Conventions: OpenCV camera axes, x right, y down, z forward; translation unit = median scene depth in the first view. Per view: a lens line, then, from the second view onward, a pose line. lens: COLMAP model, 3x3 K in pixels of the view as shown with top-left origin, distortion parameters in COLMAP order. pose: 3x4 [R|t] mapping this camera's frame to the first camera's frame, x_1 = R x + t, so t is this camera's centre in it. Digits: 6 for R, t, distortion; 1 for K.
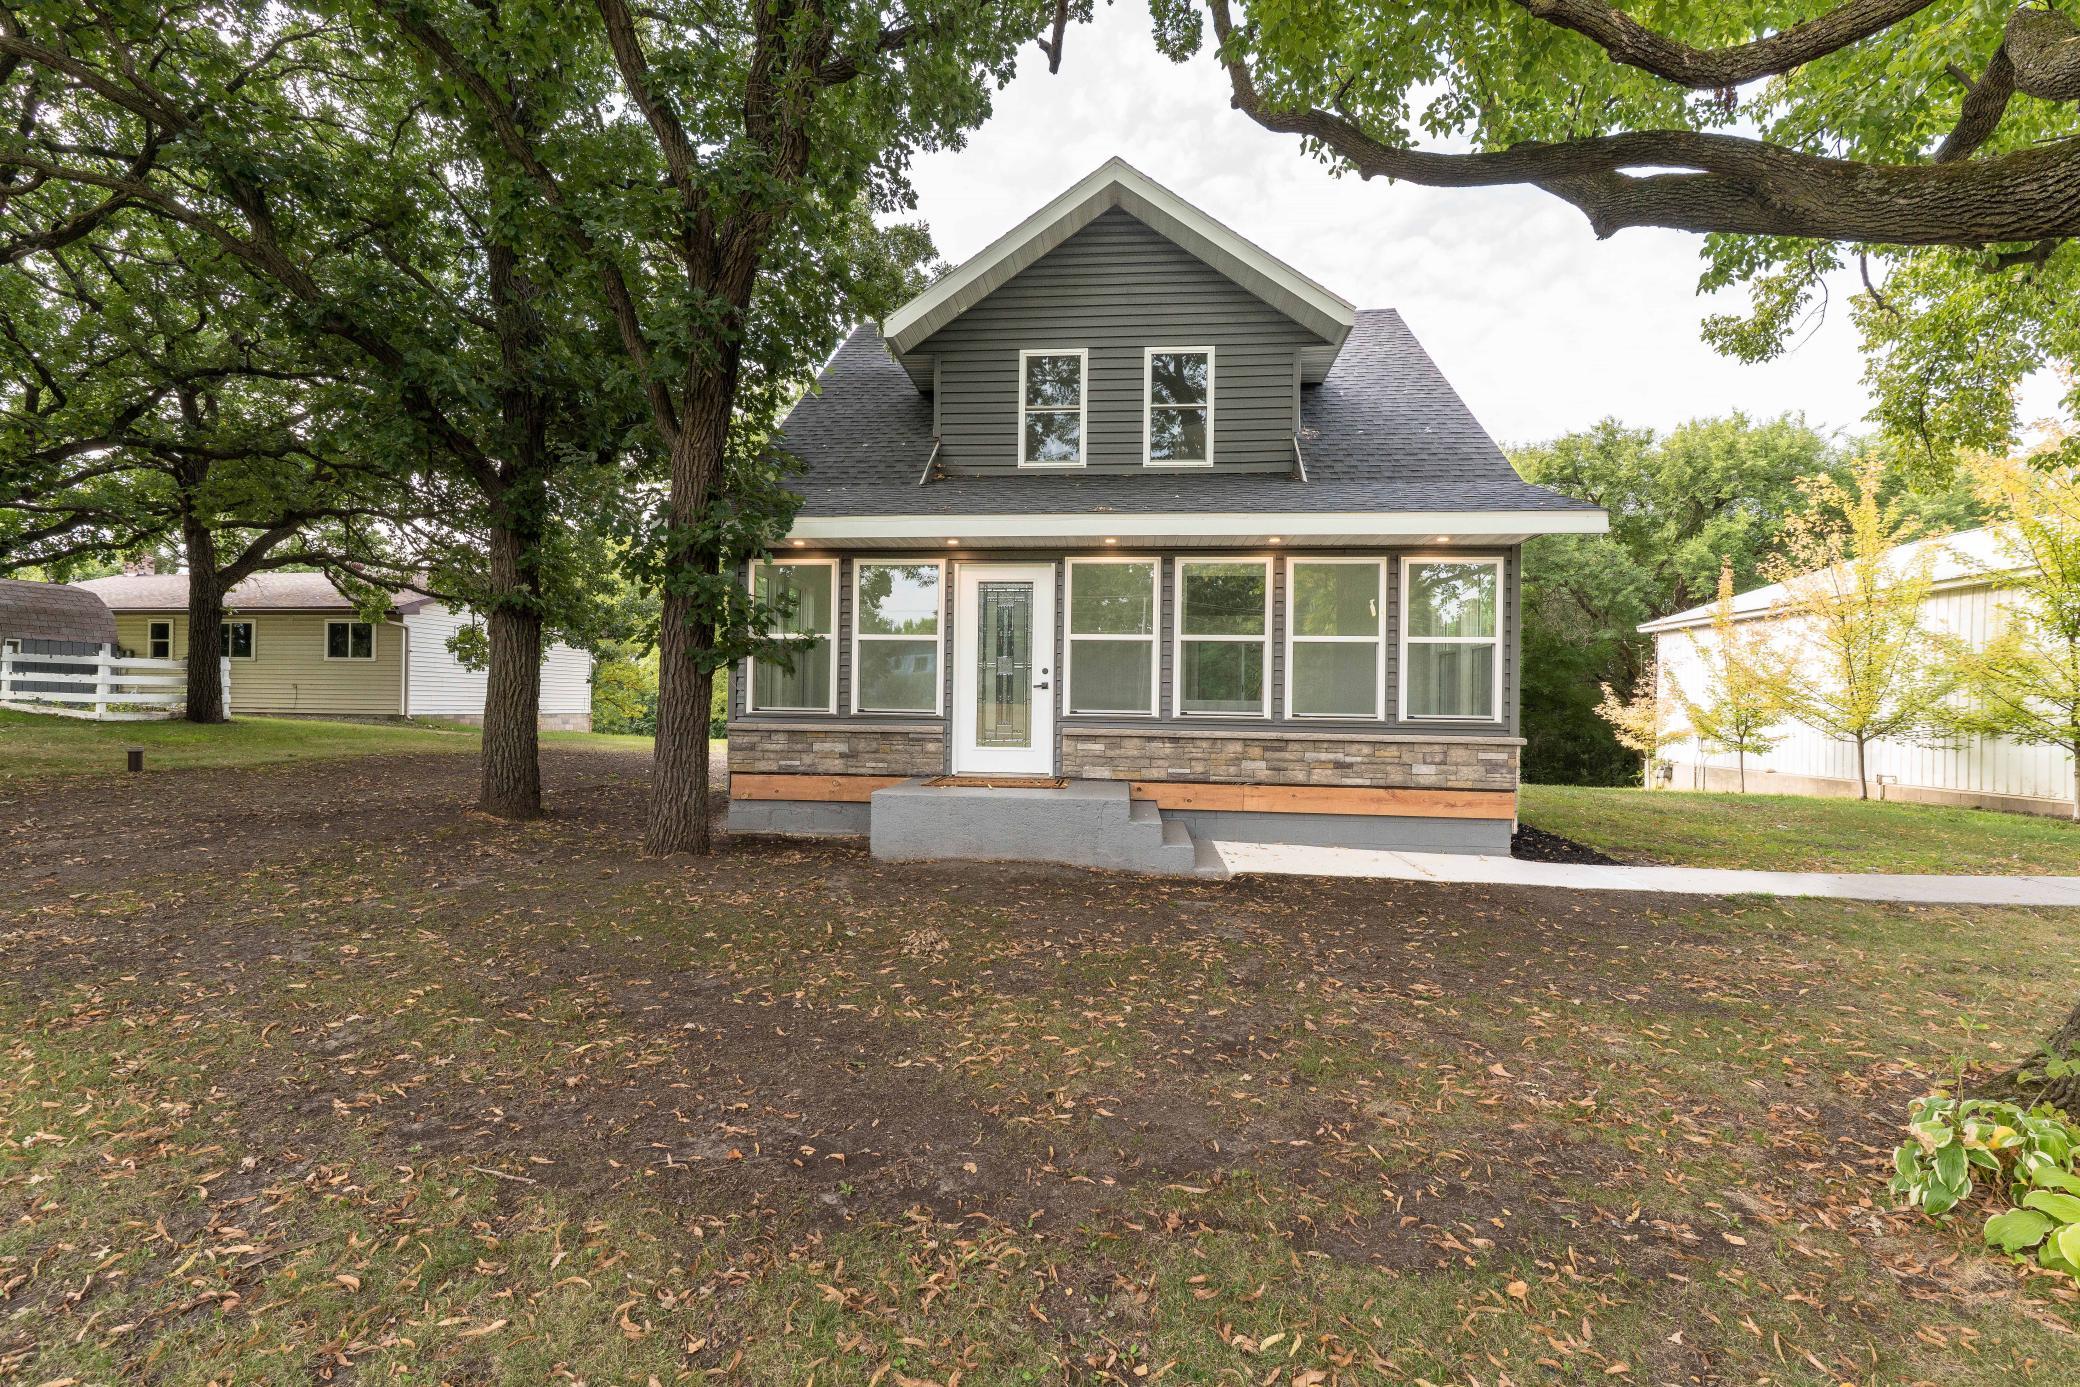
lens RADIAL K [[980.7, 0, 1046.0], [0, 980.7, 705.3], [0, 0, 1]] dist [0.002091, -0.001047]
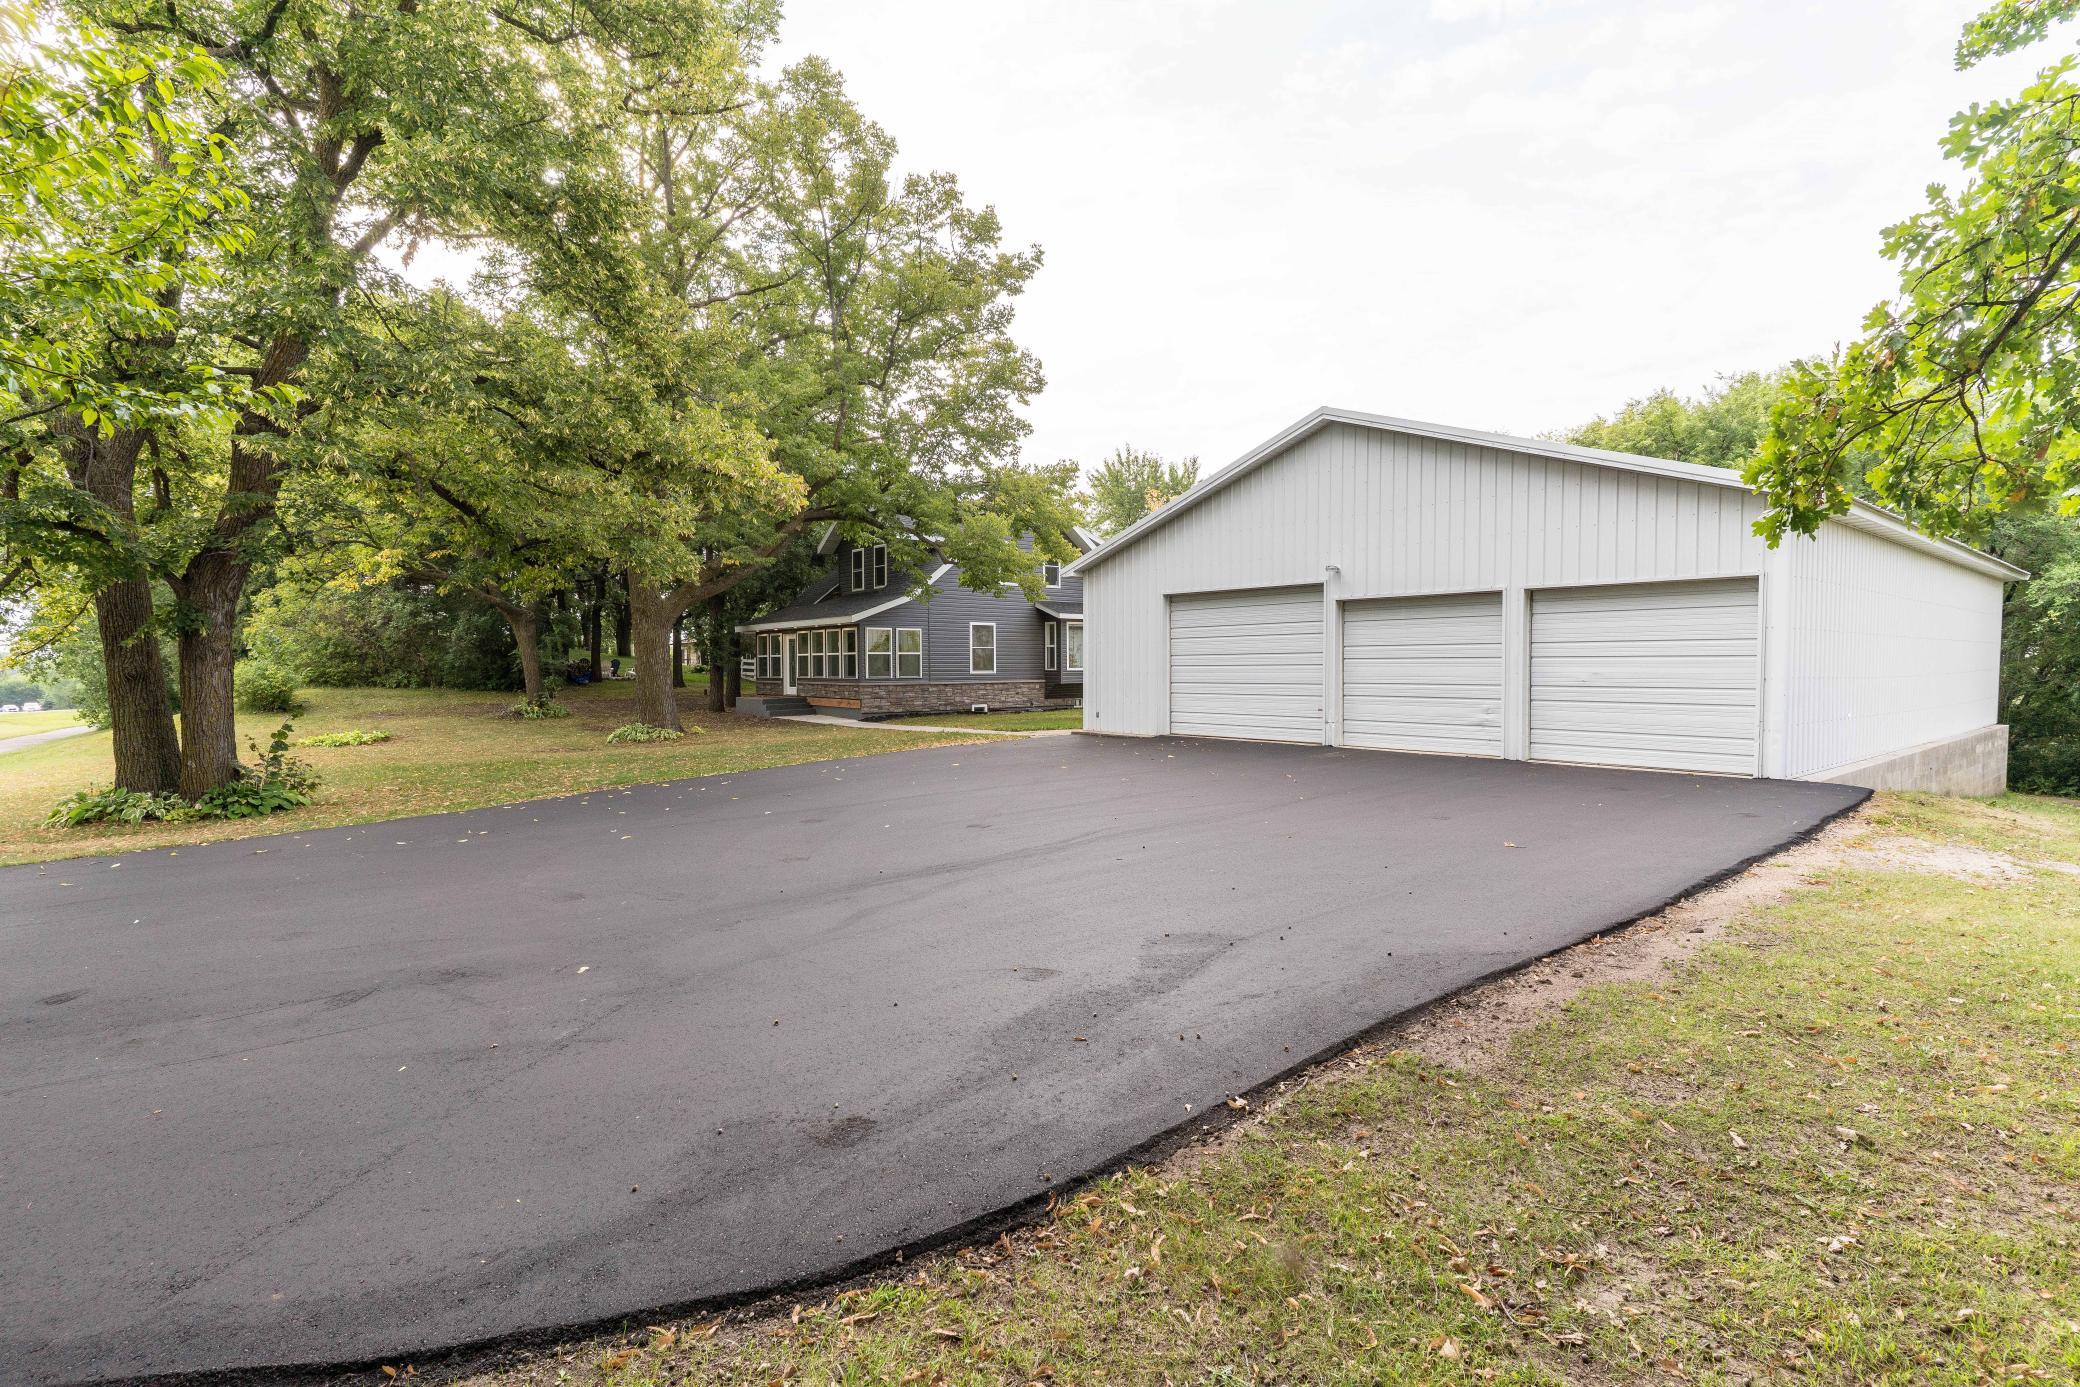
lens RADIAL K [[980.7, 0, 1040.4], [0, 980.7, 701.2], [0, 0, 1]] dist [0.002091, -0.001047]
pose [[0.705109, 0.006931, -0.709065, 3.073302], [0.020444, 0.999338, 0.030098, 0.006517], [0.708804, -0.035718, 0.704500, -0.828477]]
